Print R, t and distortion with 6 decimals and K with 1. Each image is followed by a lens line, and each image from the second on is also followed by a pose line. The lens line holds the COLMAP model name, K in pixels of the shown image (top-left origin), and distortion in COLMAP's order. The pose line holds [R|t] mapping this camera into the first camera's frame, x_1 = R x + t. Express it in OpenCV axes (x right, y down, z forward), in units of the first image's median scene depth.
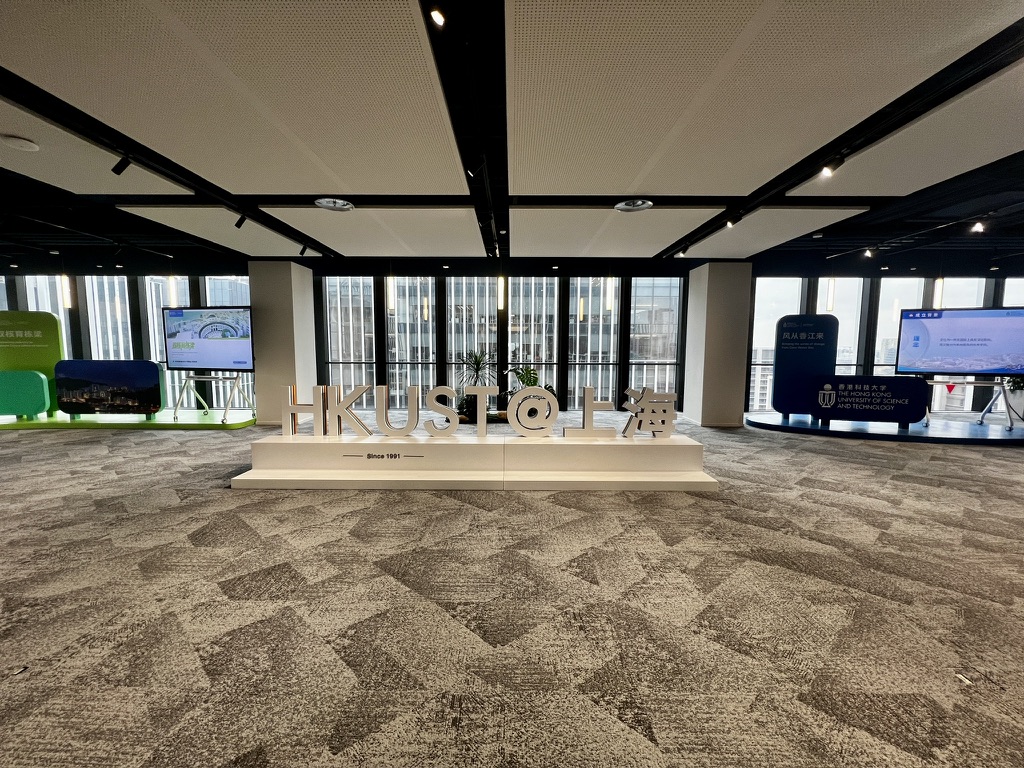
lens RADIAL K [[408.7, 0, 509.3], [0, 408.7, 384.5], [0, 0, 1]] dist [-0.000327, 0.000065]
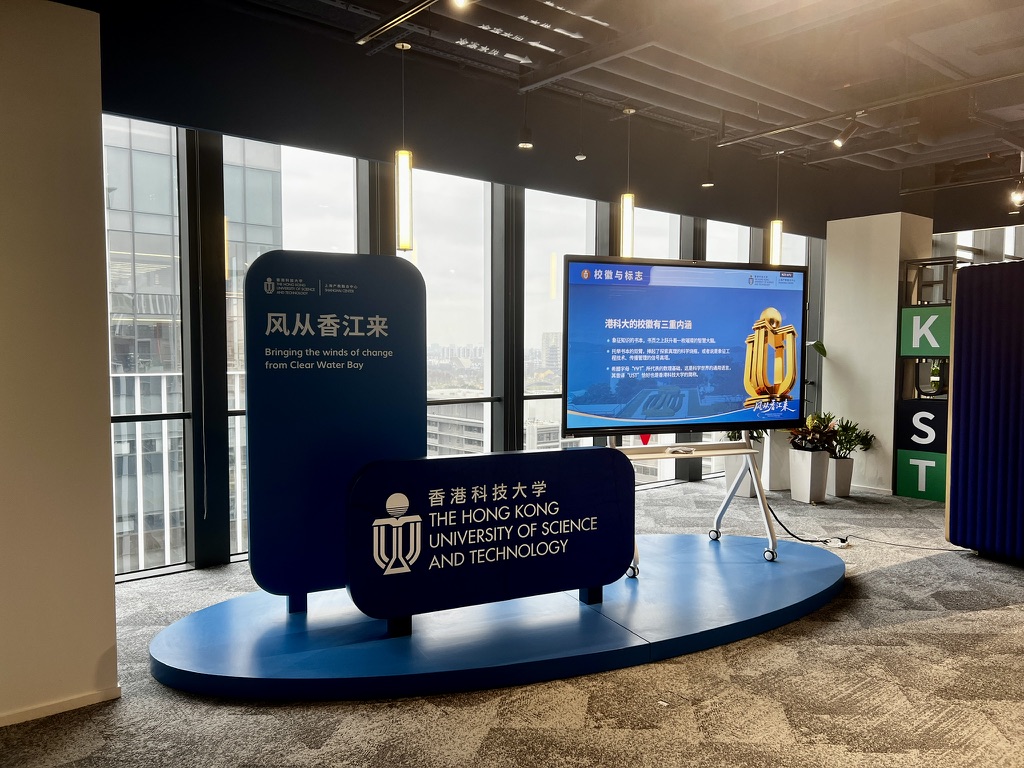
lens RADIAL K [[780.4, 0, 511.4], [0, 780.4, 382.6], [0, 0, 1]] dist [0.004642, 0.004546]
pose [[0.765104, -0.048442, 0.642081, 0.488744], [0.058670, 0.998263, 0.005403, -0.078221], [-0.641228, 0.033537, 0.766617, 0.519946]]
